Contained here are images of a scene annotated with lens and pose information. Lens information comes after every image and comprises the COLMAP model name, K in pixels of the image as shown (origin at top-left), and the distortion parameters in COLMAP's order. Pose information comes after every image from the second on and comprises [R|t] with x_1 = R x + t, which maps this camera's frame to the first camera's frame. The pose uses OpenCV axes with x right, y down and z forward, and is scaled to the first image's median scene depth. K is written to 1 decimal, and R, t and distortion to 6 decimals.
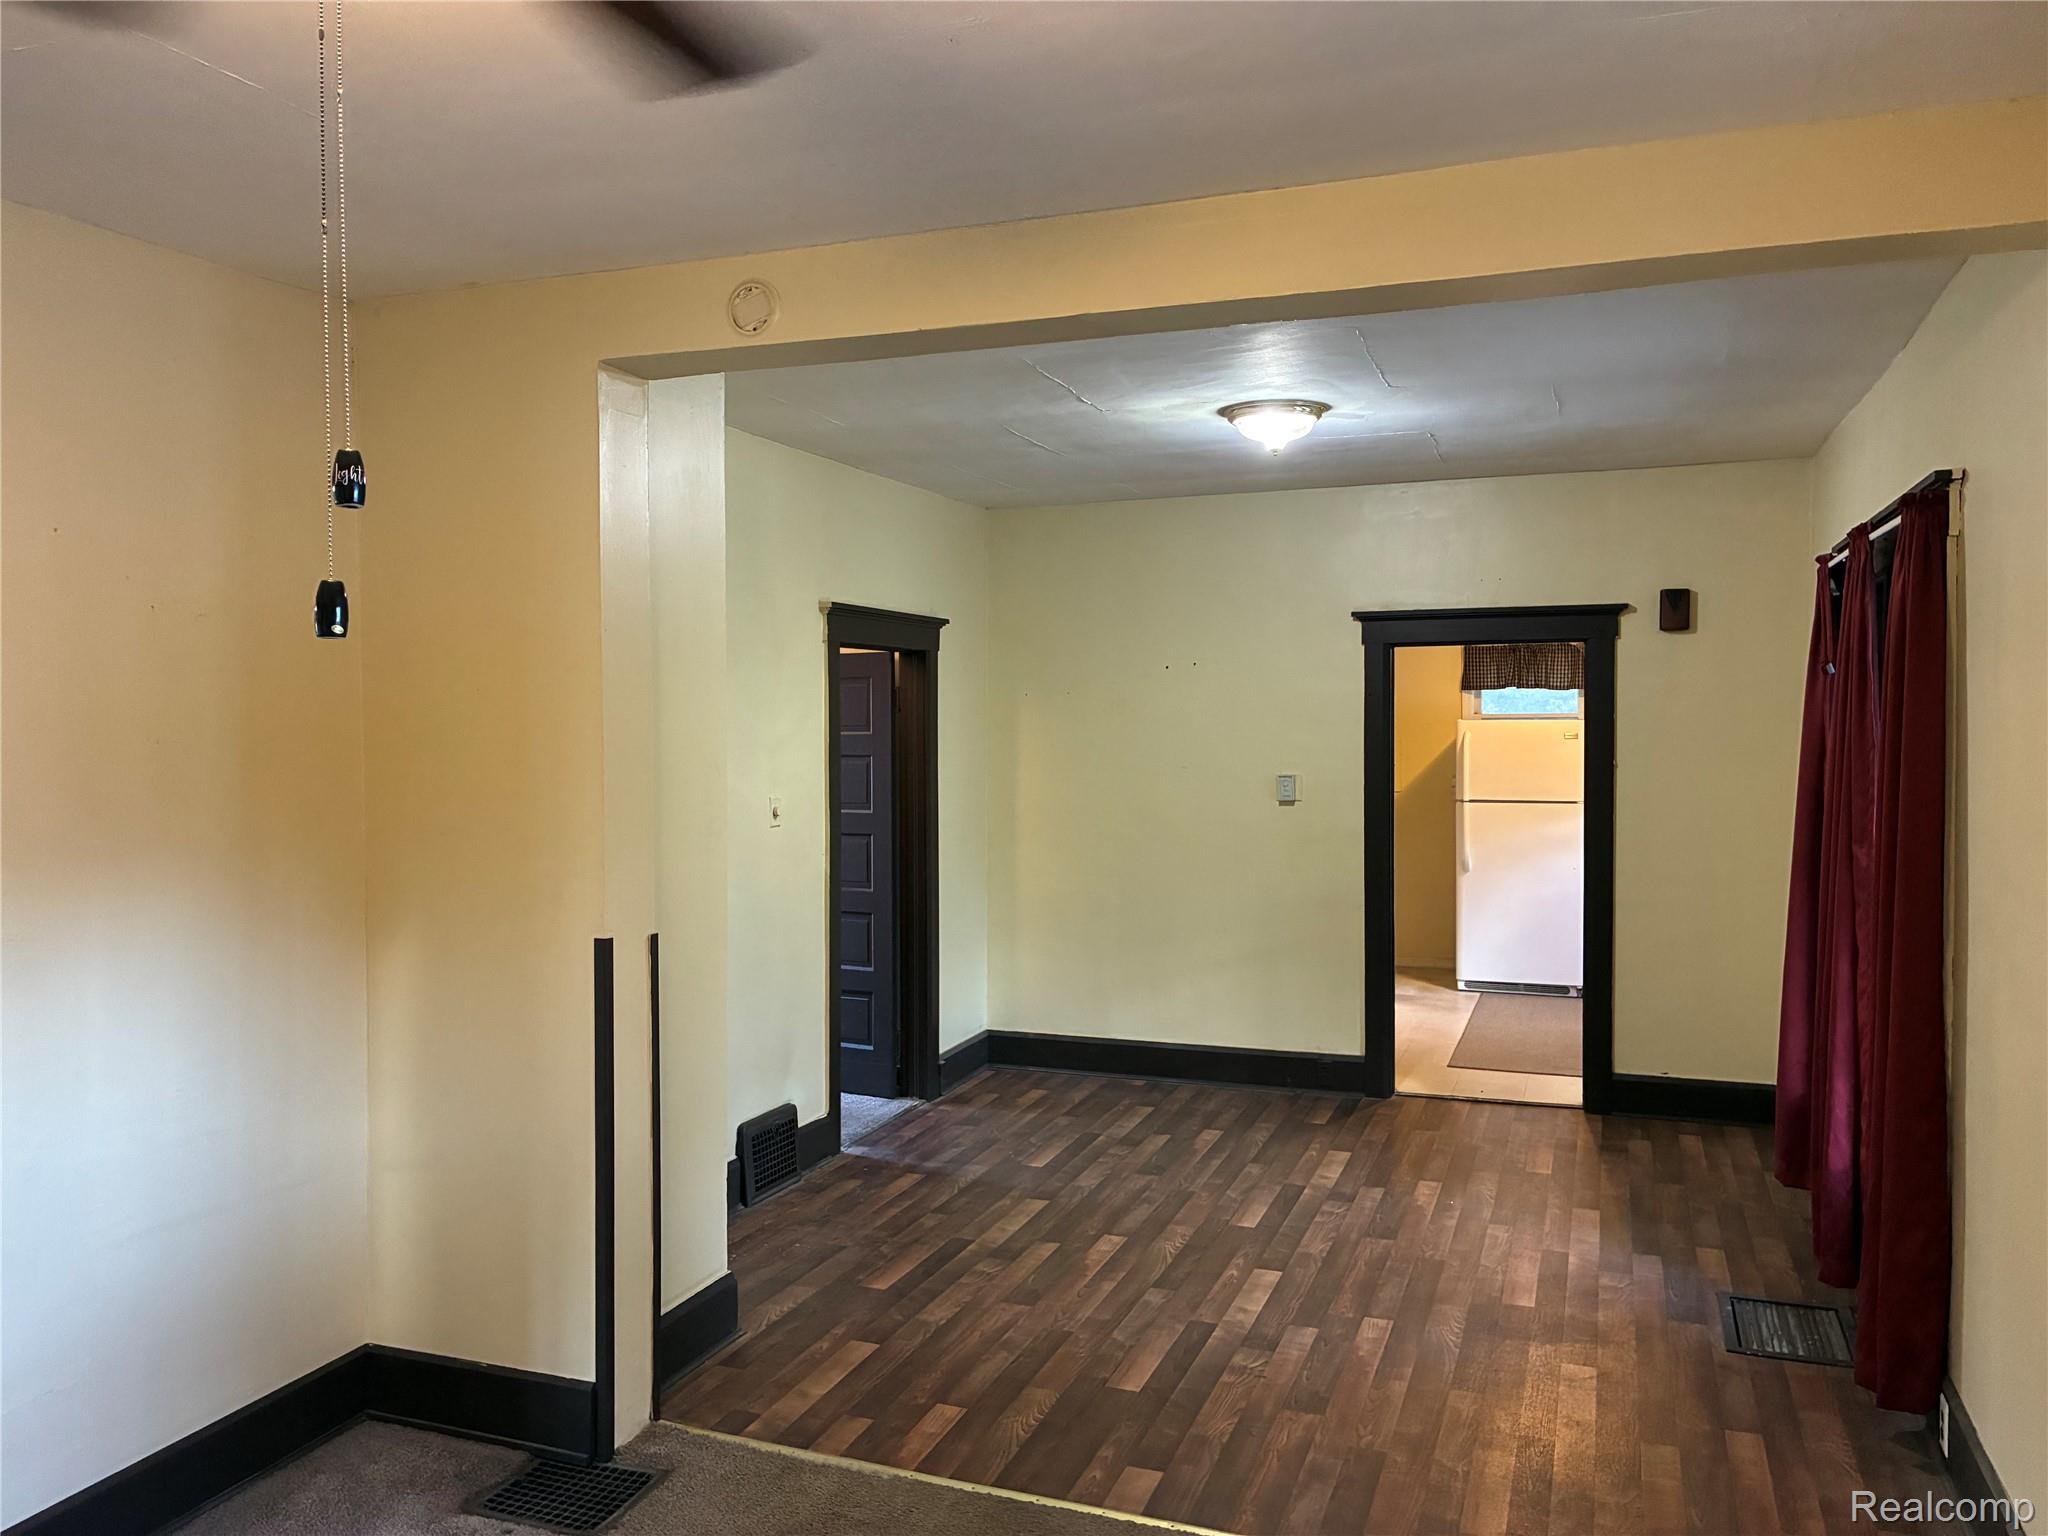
lens RADIAL K [[1532.6, 0, 1029.9], [0, 1532.6, 758.5], [0, 0, 1]] dist [0.031503, -0.051289]
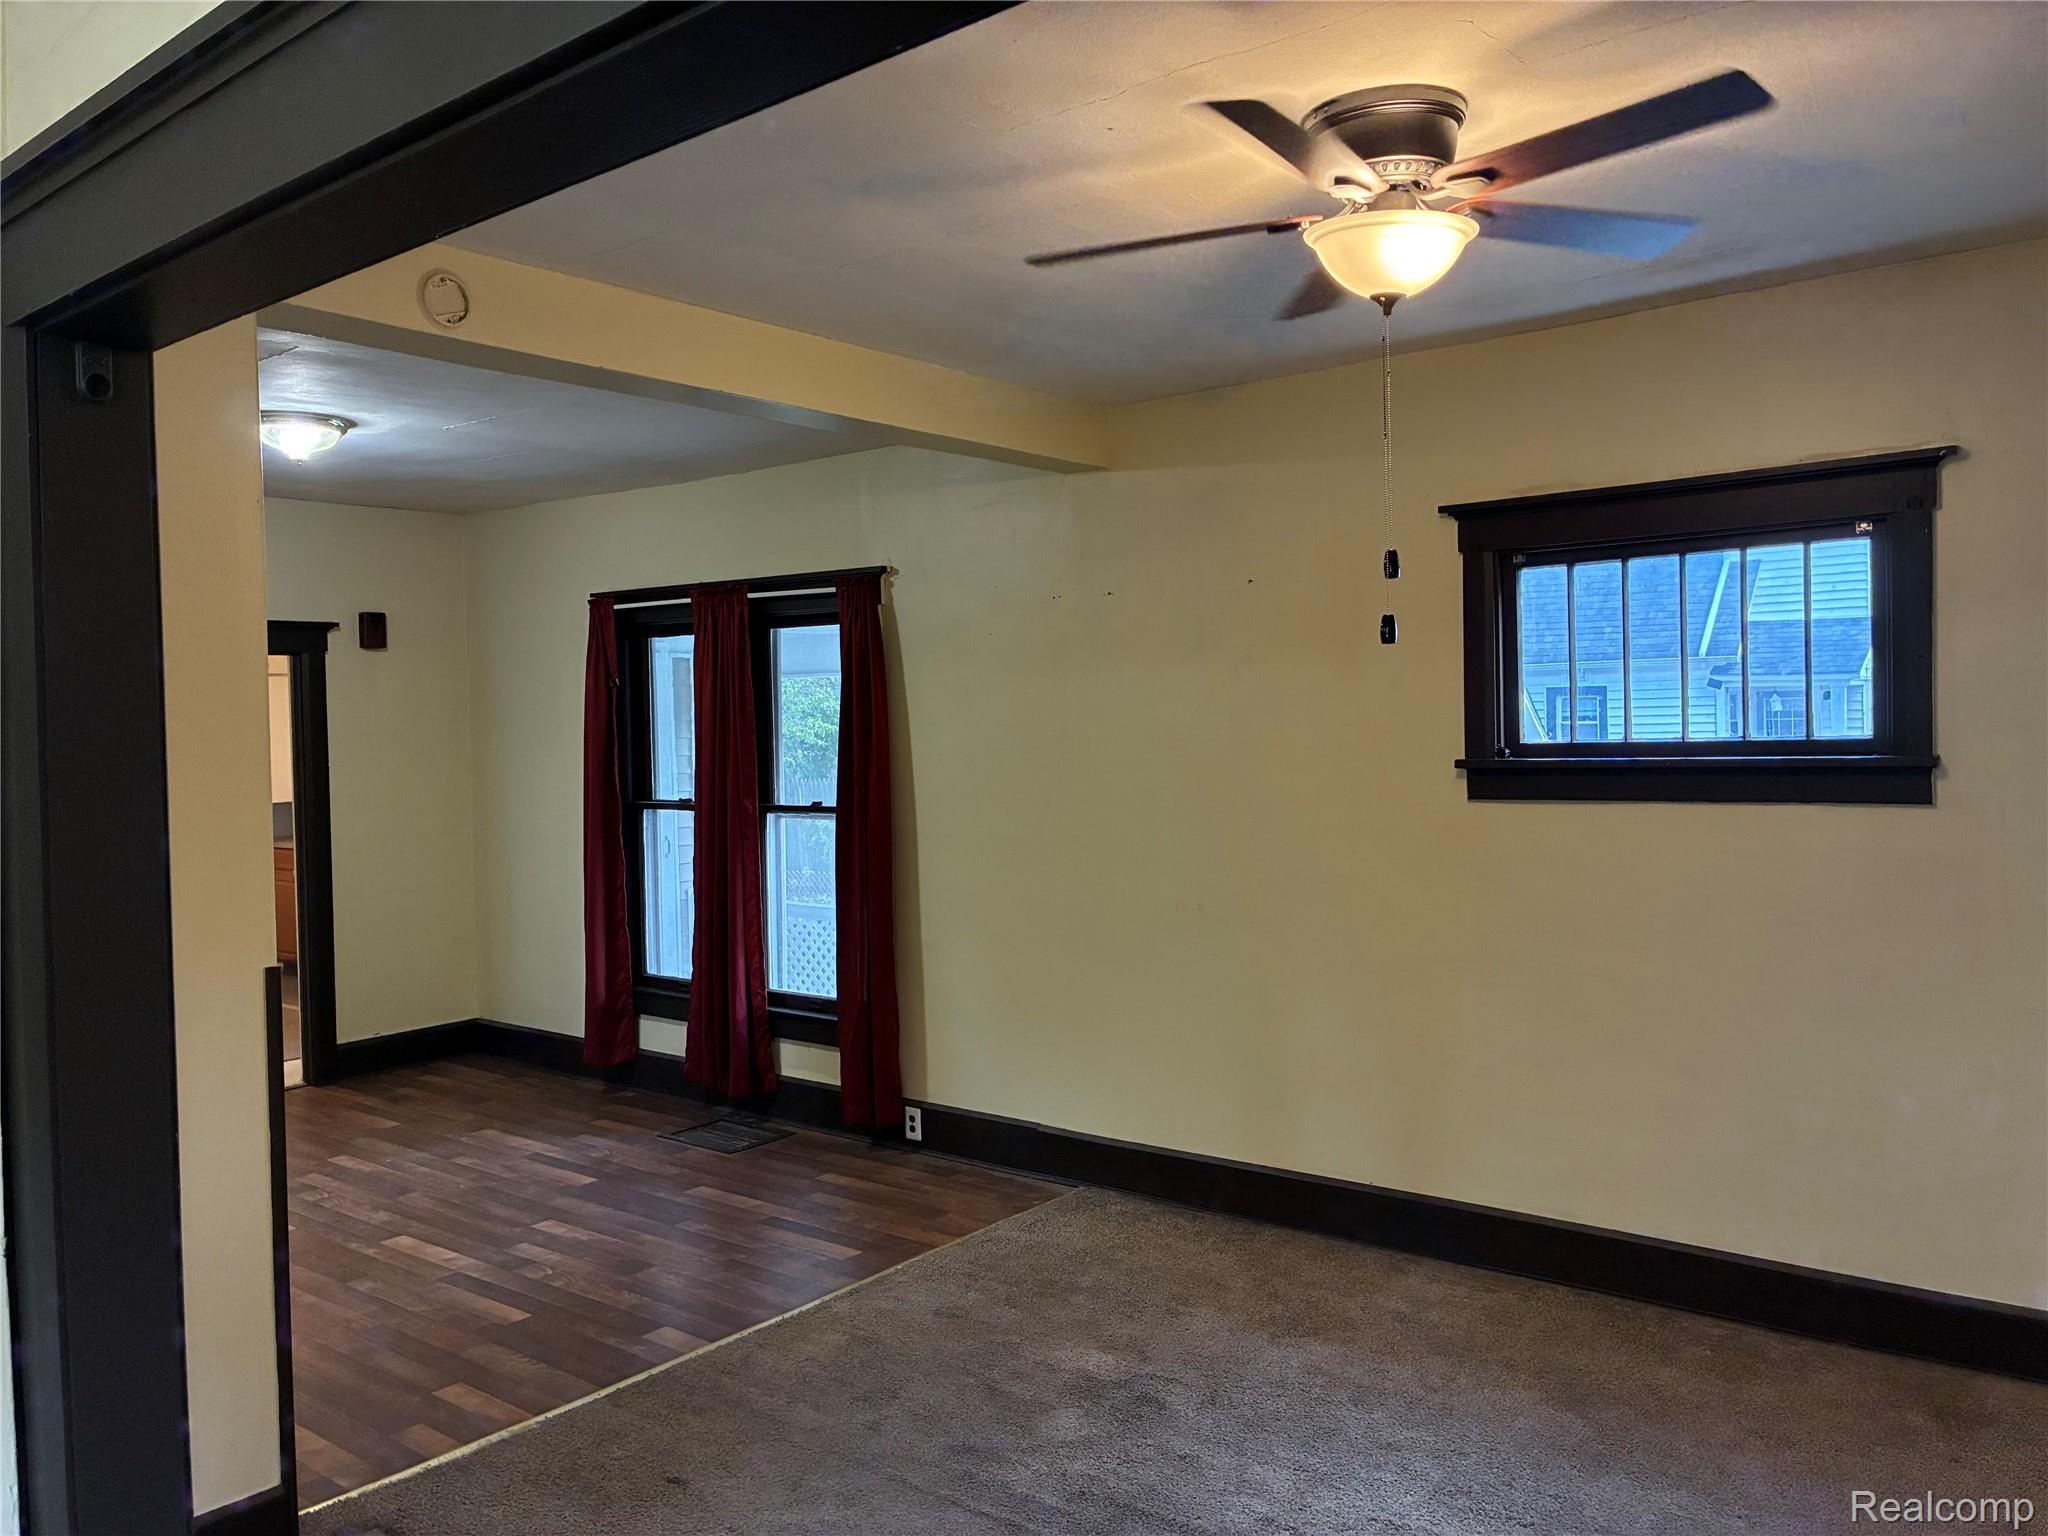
lens RADIAL K [[1532.6, 0, 1029.9], [0, 1532.6, 758.5], [0, 0, 1]] dist [0.031503, -0.051289]
pose [[0.311842, -0.032764, 0.949569, -0.794915], [0.047811, 0.998680, 0.018757, 0.003048], [-0.948930, 0.039550, 0.312997, 0.265643]]
